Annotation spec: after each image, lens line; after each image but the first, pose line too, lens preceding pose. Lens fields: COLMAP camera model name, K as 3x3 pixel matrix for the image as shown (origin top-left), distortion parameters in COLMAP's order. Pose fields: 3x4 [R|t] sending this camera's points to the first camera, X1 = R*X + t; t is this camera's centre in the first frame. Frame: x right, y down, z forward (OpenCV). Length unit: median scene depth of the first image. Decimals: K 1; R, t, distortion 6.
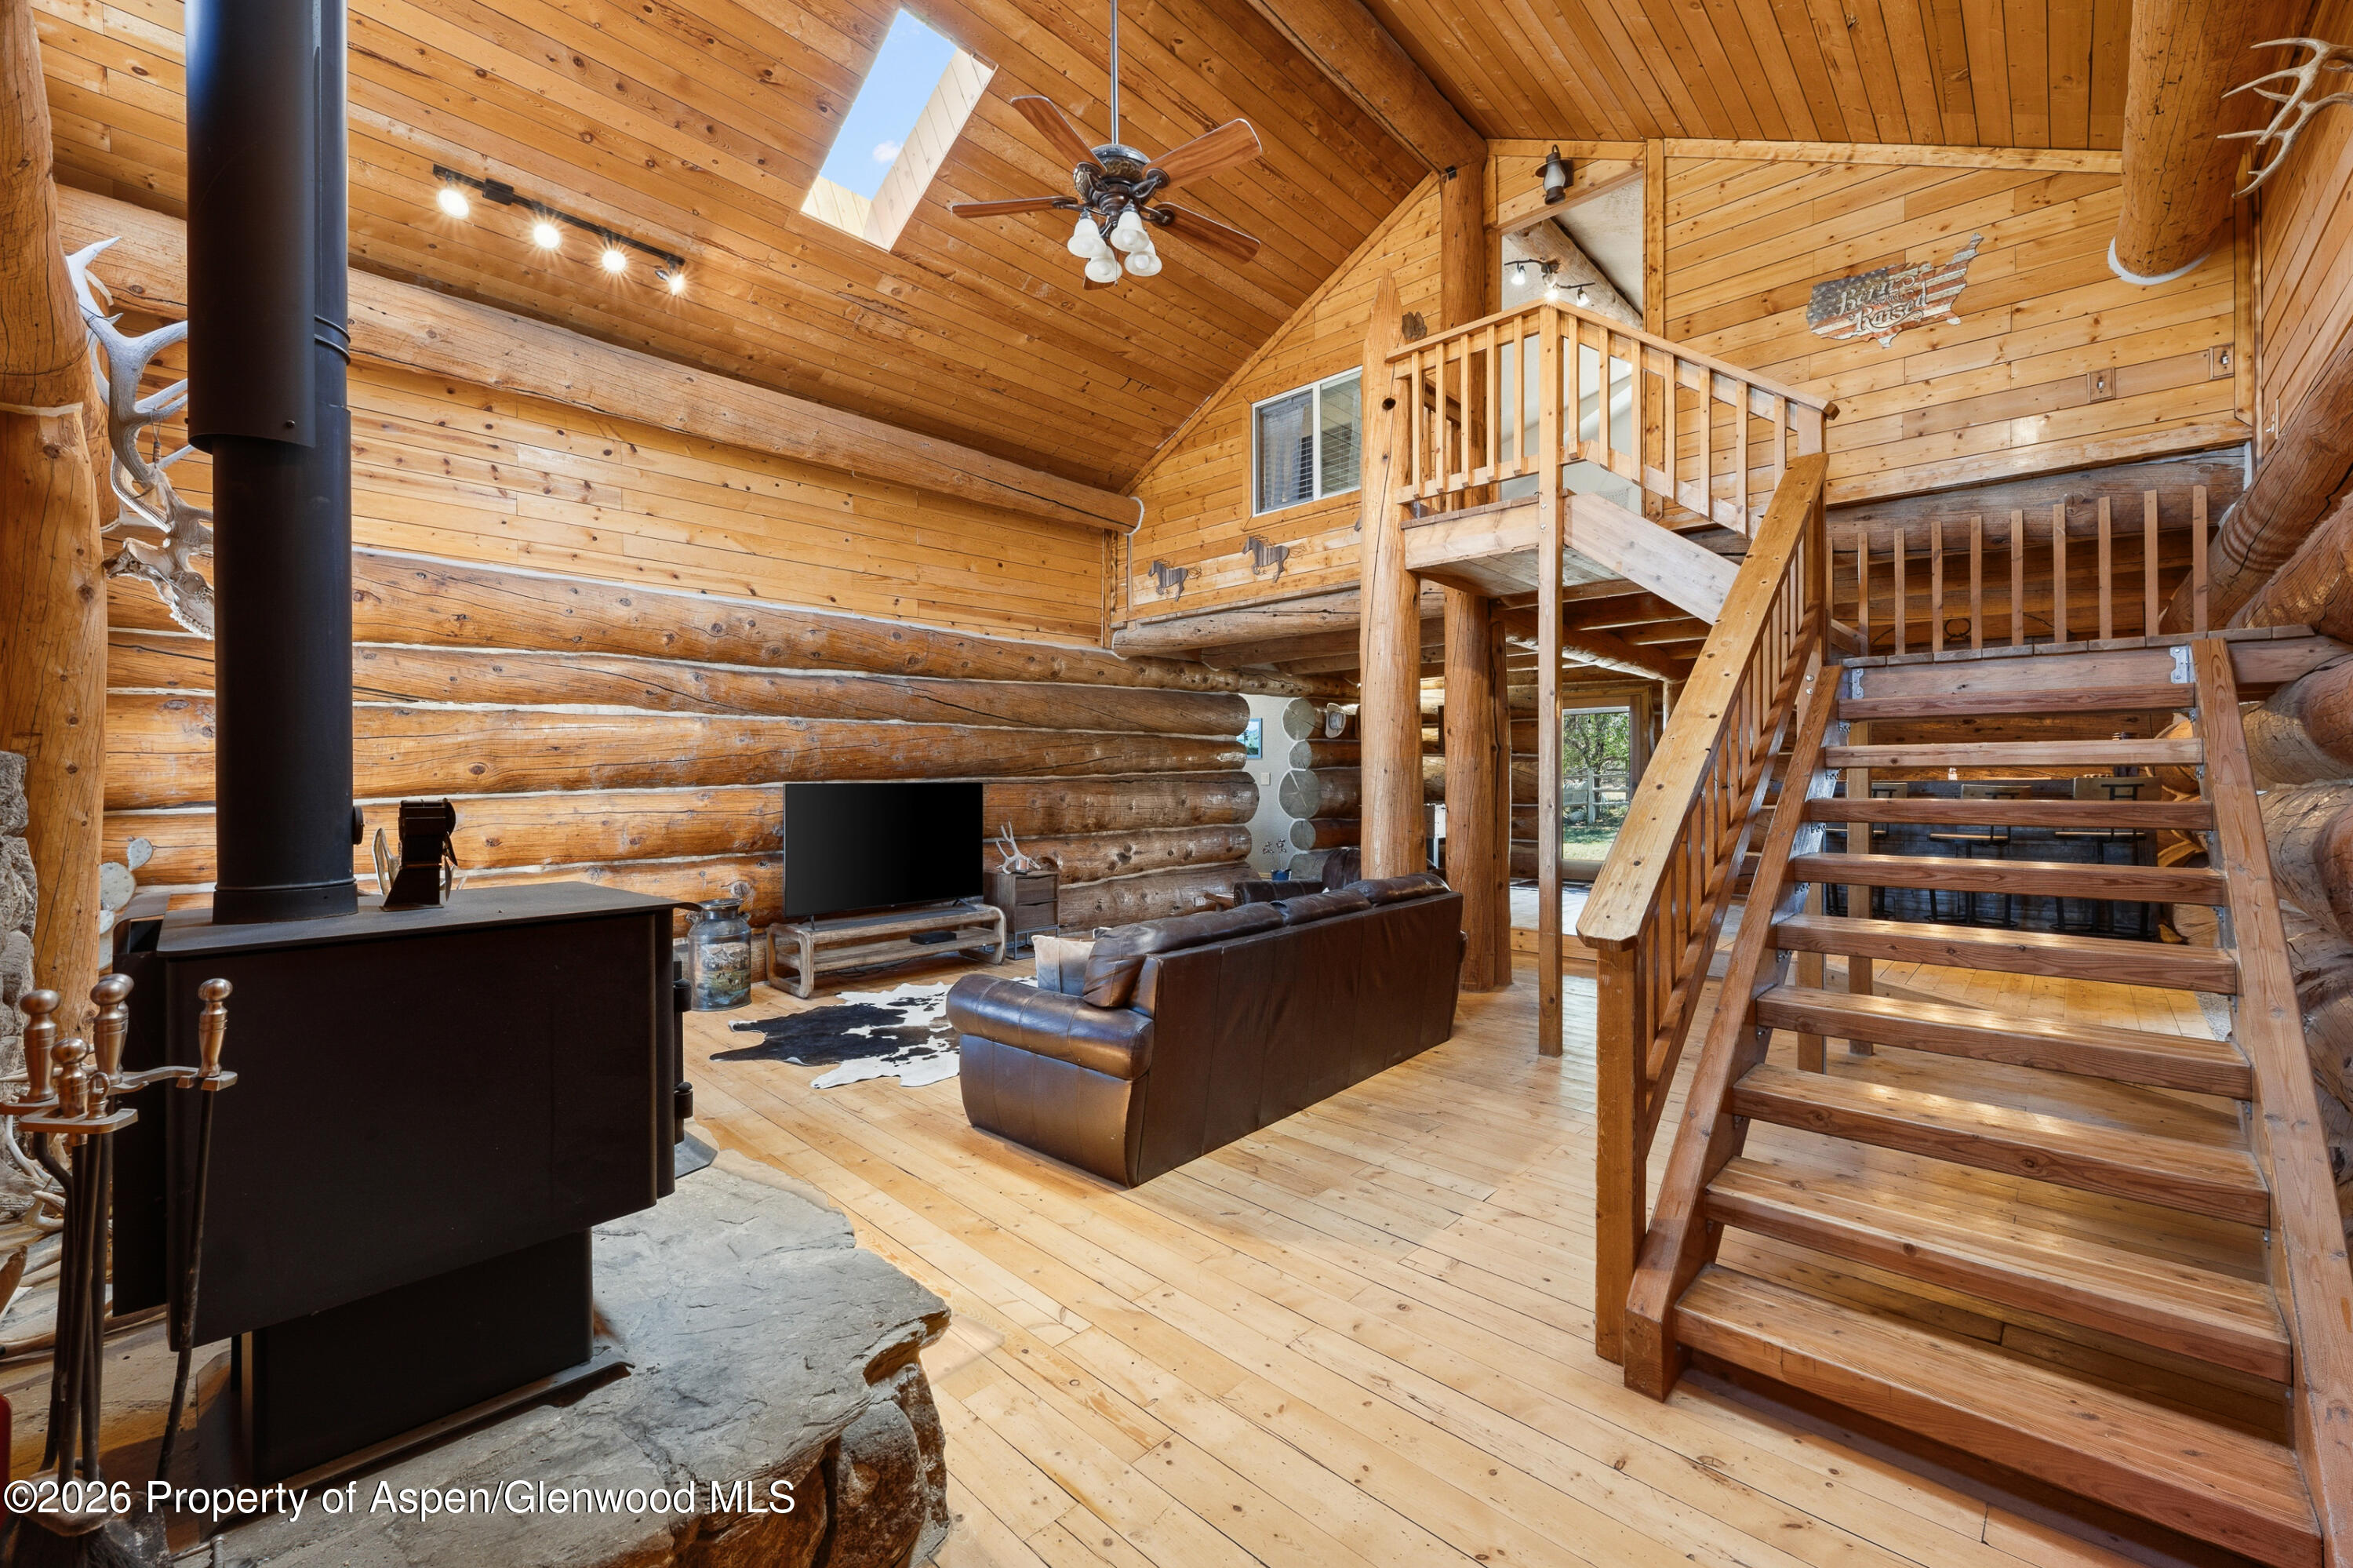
lens RADIAL K [[938.7, 0, 1159.4], [0, 938.7, 776.0], [0, 0, 1]] dist [0.000143, 0.000015]
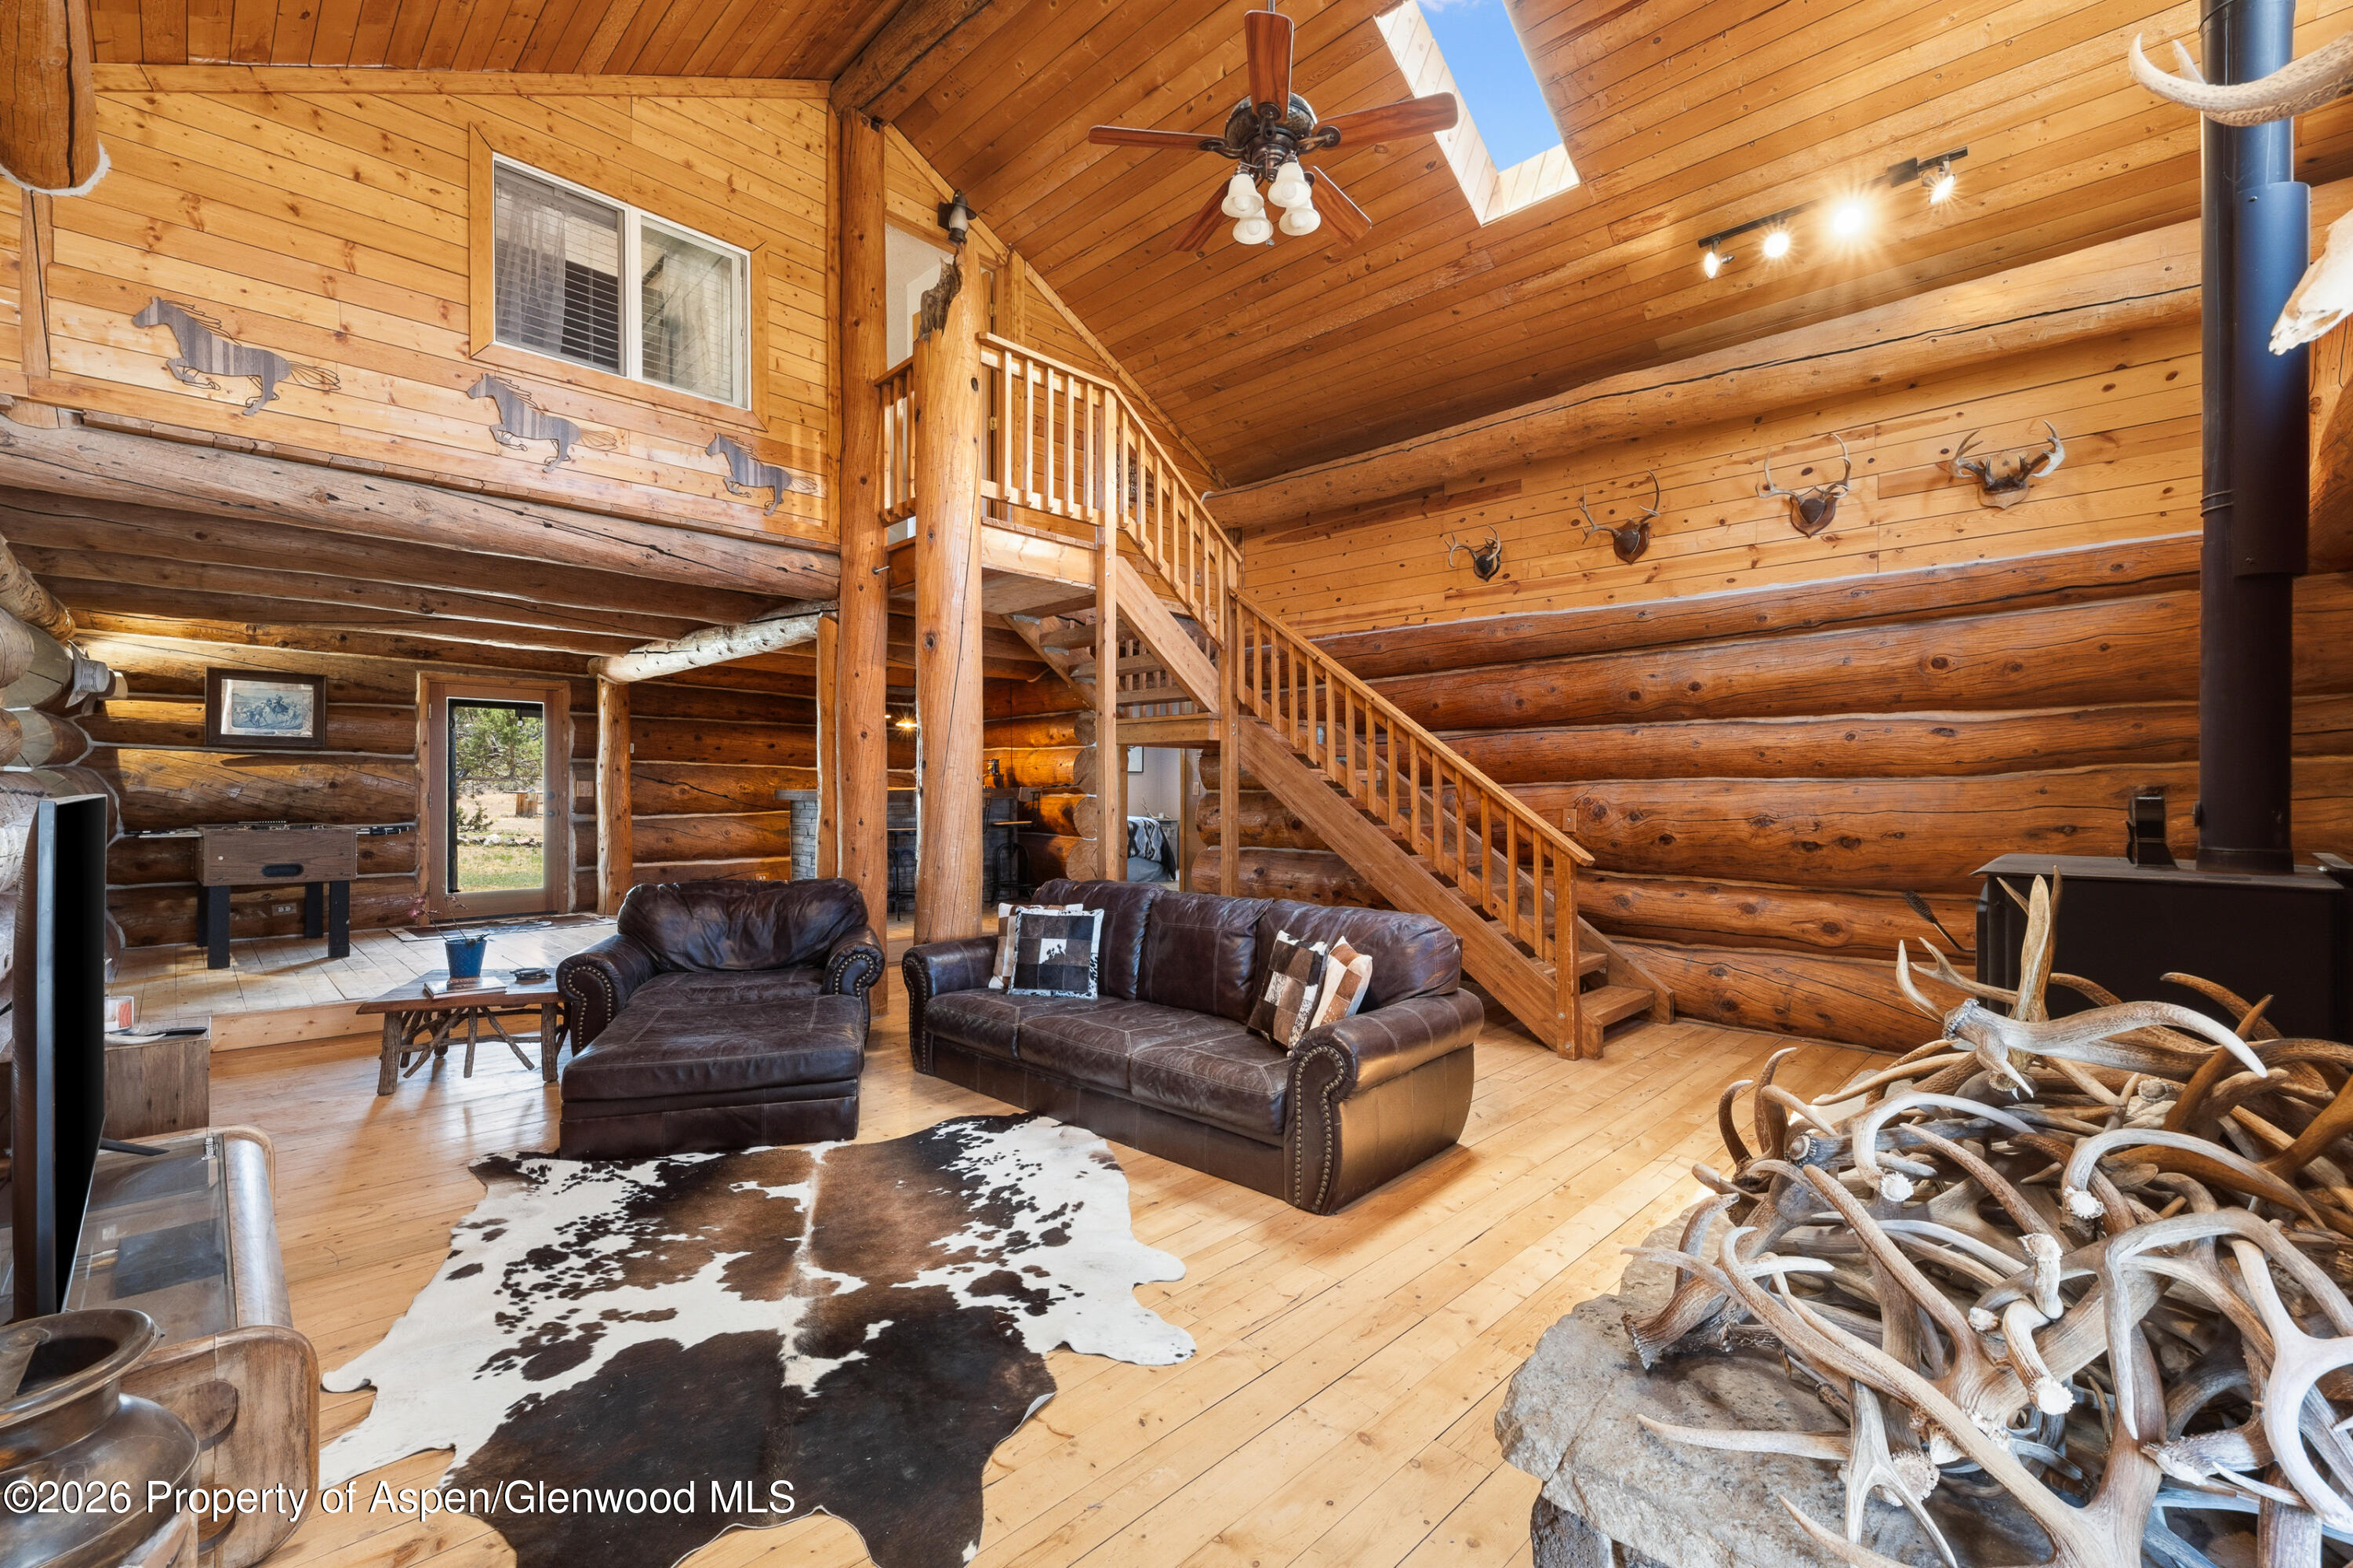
lens RADIAL K [[991.3, 0, 1176.5], [0, 991.3, 784.0], [0, 0, 1]] dist [0.011222, 0.000162]
pose [[0.008370, 0.003537, 0.999959, -0.822780], [-0.000057, 0.999994, -0.003537, 0.005490], [-0.999965, -0.000027, 0.008370, 0.881401]]
